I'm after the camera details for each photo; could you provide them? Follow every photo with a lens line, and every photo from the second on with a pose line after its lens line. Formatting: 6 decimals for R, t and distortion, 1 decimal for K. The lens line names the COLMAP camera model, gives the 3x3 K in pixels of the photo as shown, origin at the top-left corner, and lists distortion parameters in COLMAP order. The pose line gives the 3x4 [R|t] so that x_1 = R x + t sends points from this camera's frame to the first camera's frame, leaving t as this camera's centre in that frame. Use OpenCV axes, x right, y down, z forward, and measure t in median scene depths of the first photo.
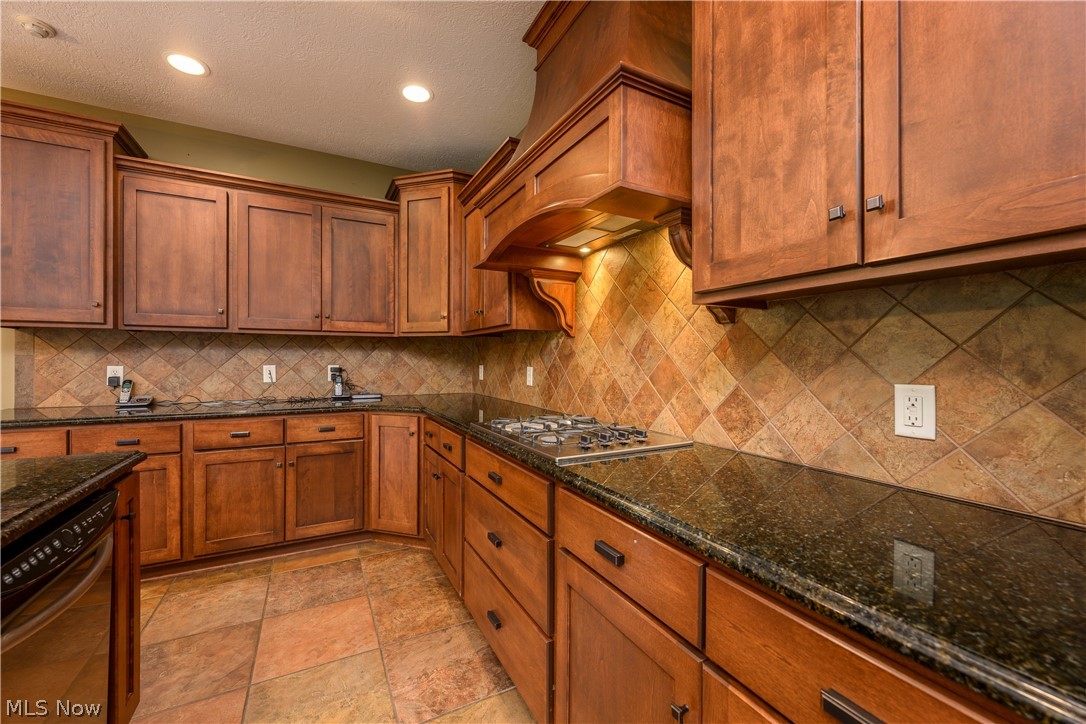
lens RADIAL K [[428.1, 0, 543.3], [0, 428.1, 361.4], [0, 0, 1]] dist [-0.003893, 0.000979]
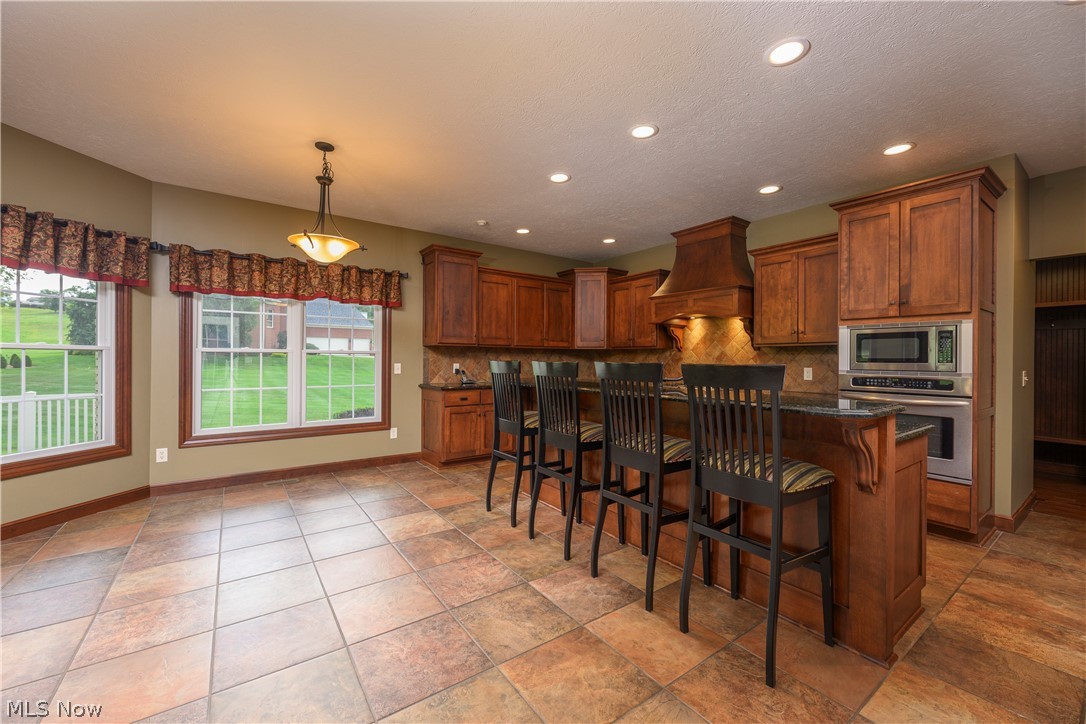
lens RADIAL K [[428.1, 0, 544.2], [0, 428.1, 361.1], [0, 0, 1]] dist [-0.003893, 0.000979]
pose [[0.990520, 0.002795, 0.137340, -1.061359], [-0.002826, 0.999996, 0.000035, -0.004112], [-0.137340, -0.000423, 0.990524, -1.306838]]
